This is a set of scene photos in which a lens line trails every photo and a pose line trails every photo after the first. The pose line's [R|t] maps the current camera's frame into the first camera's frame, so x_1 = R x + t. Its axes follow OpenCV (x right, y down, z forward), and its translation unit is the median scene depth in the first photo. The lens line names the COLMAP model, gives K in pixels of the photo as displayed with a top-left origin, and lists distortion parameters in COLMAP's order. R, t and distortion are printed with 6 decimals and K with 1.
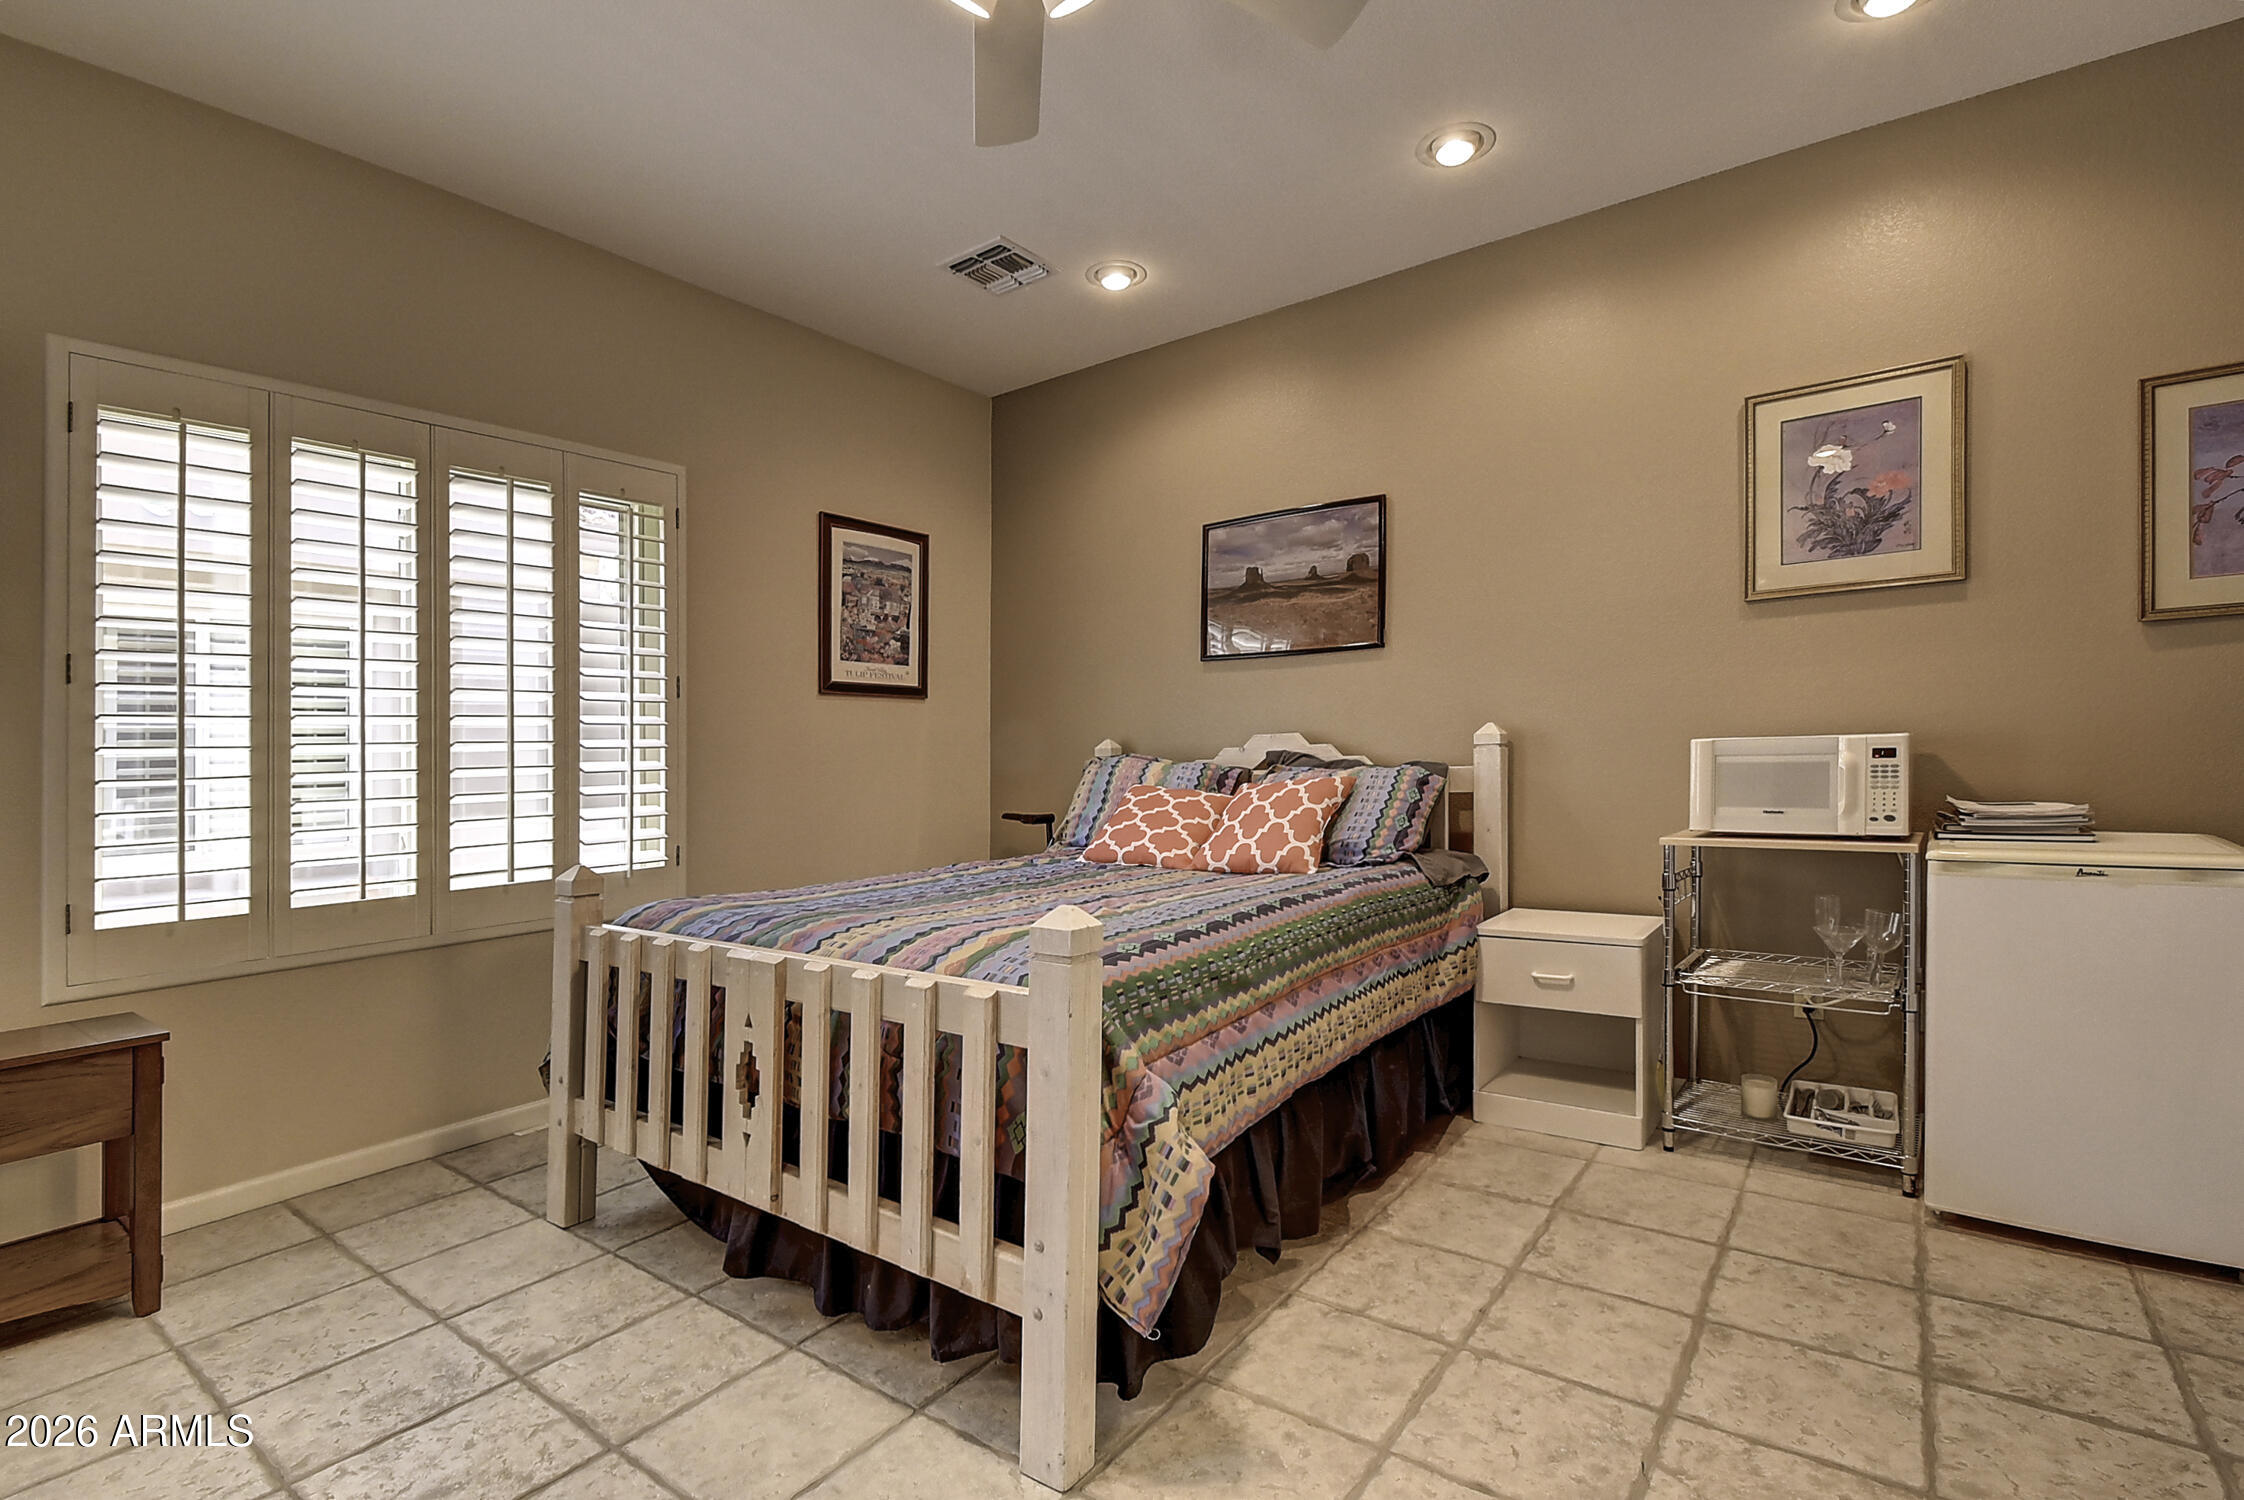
lens RADIAL K [[1028.3, 0, 1132.4], [0, 1028.3, 761.5], [0, 0, 1]] dist [-0.001470, -0.010185]
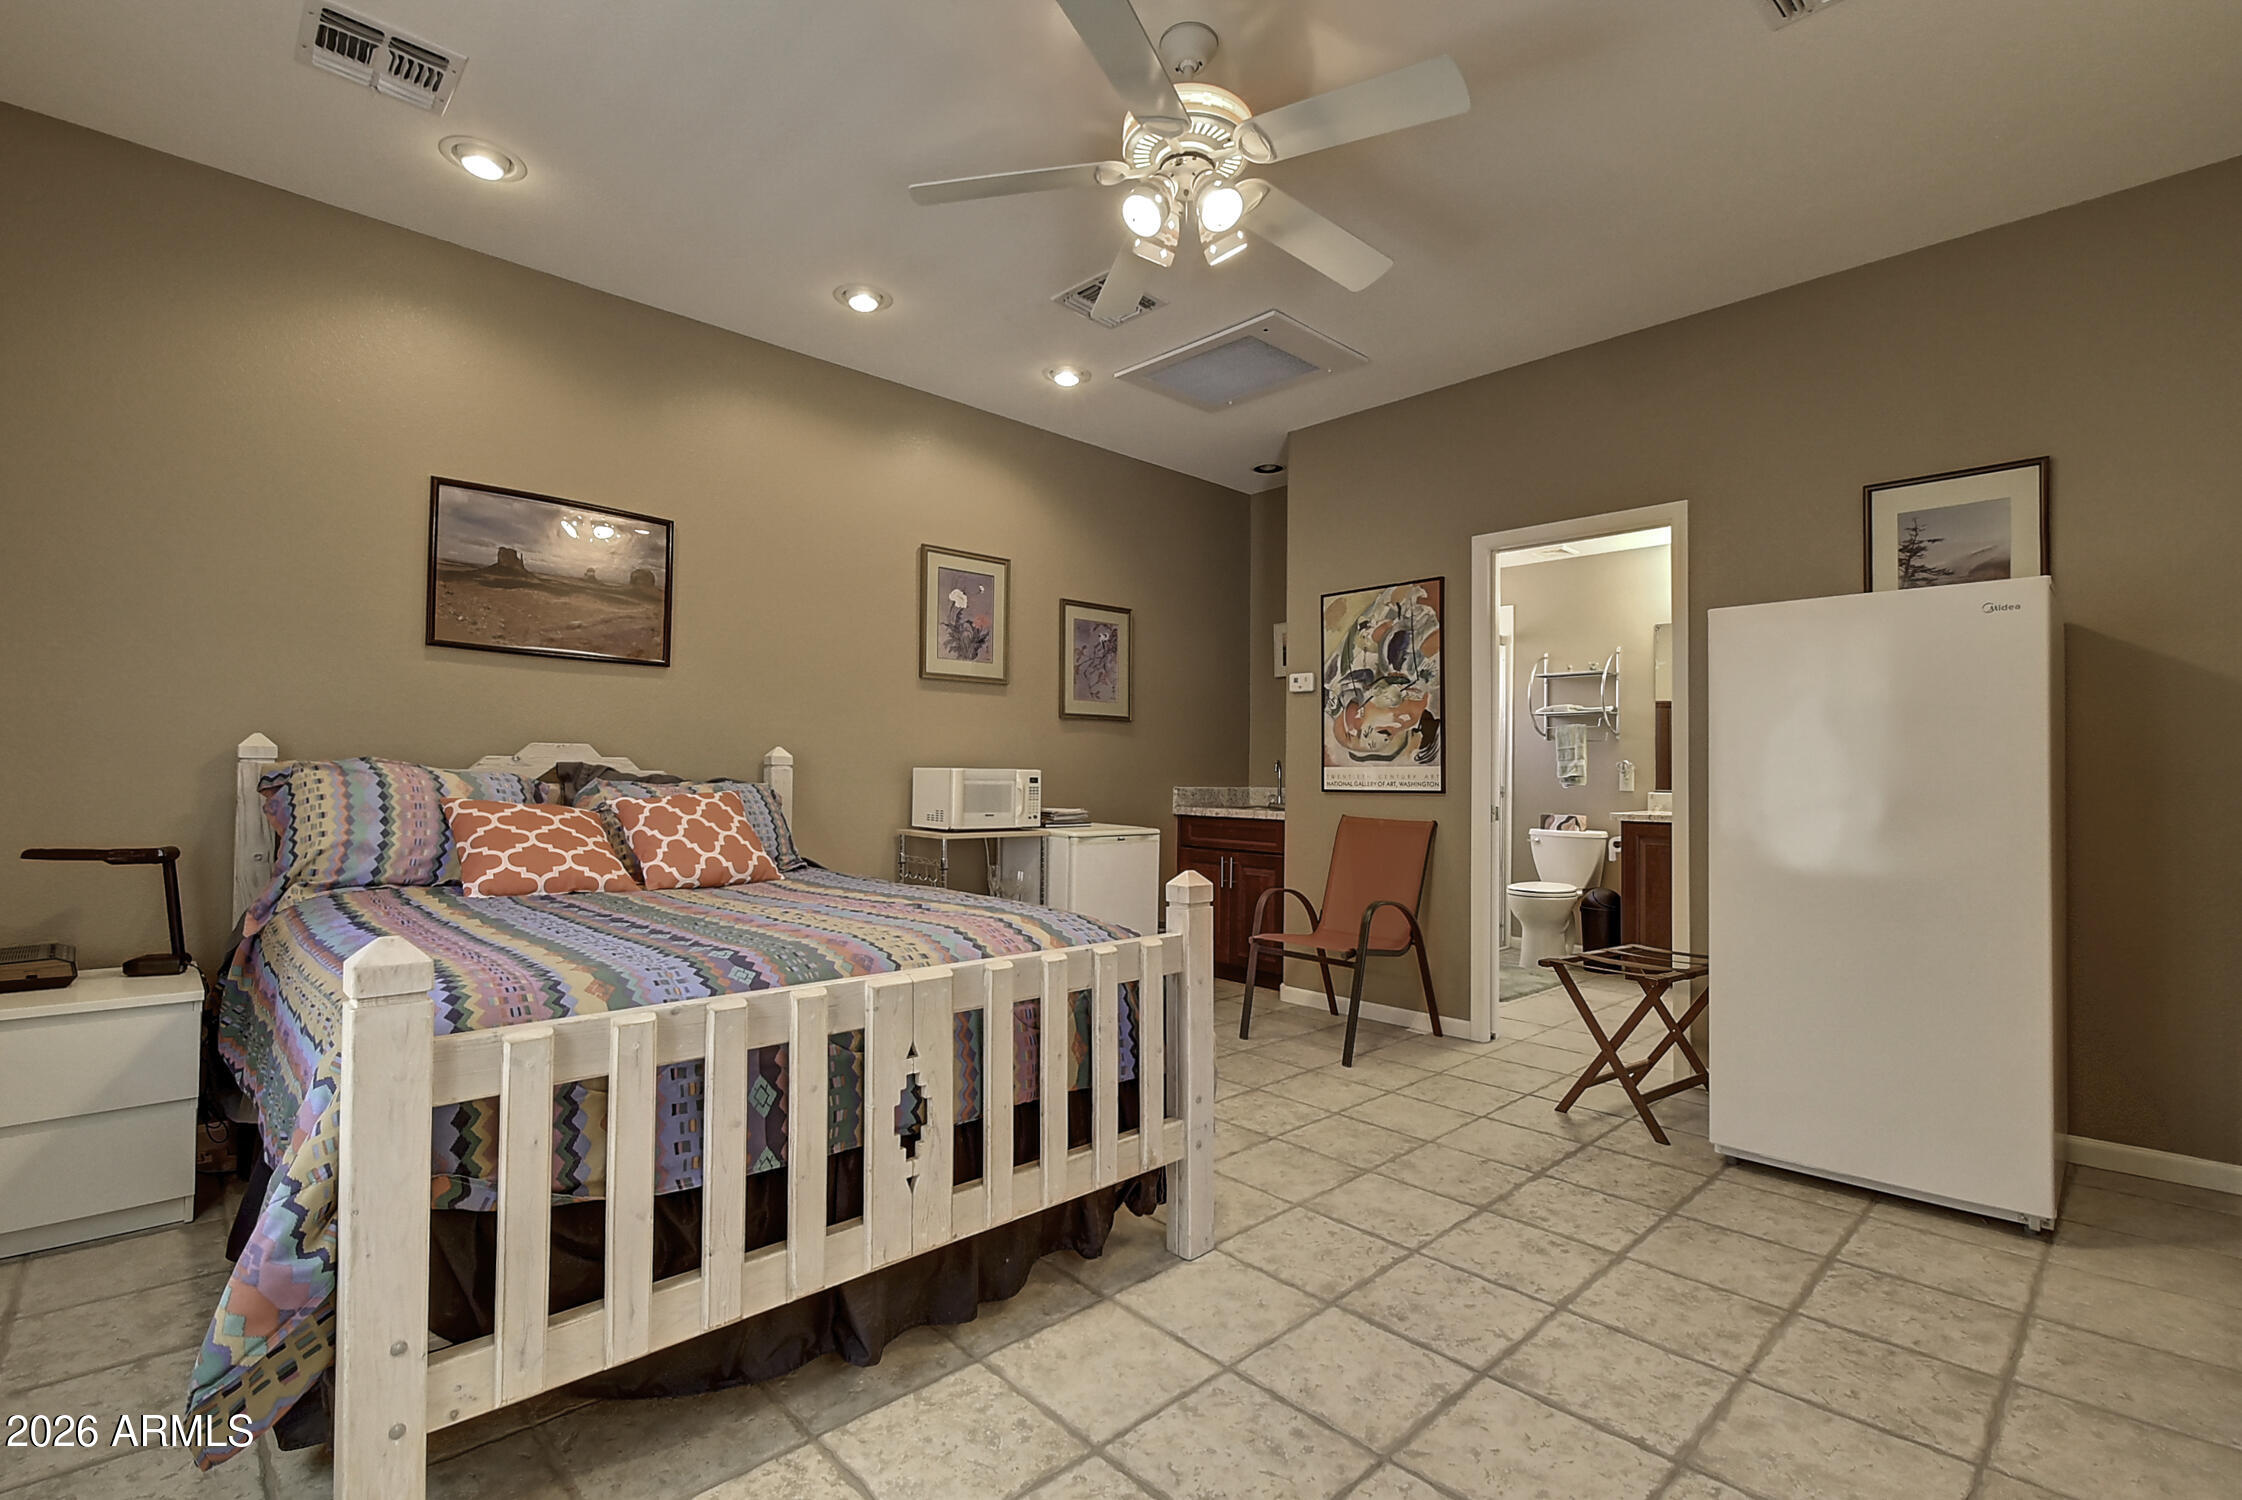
lens RADIAL K [[1027.4, 0, 1131.4], [0, 1027.4, 761.5], [0, 0, 1]] dist [-0.001470, -0.010185]
pose [[0.161004, 0.040401, 0.986126, -0.868179], [-0.013371, 0.999159, -0.038752, 0.021984], [-0.986863, -0.006946, 0.161409, 0.465798]]
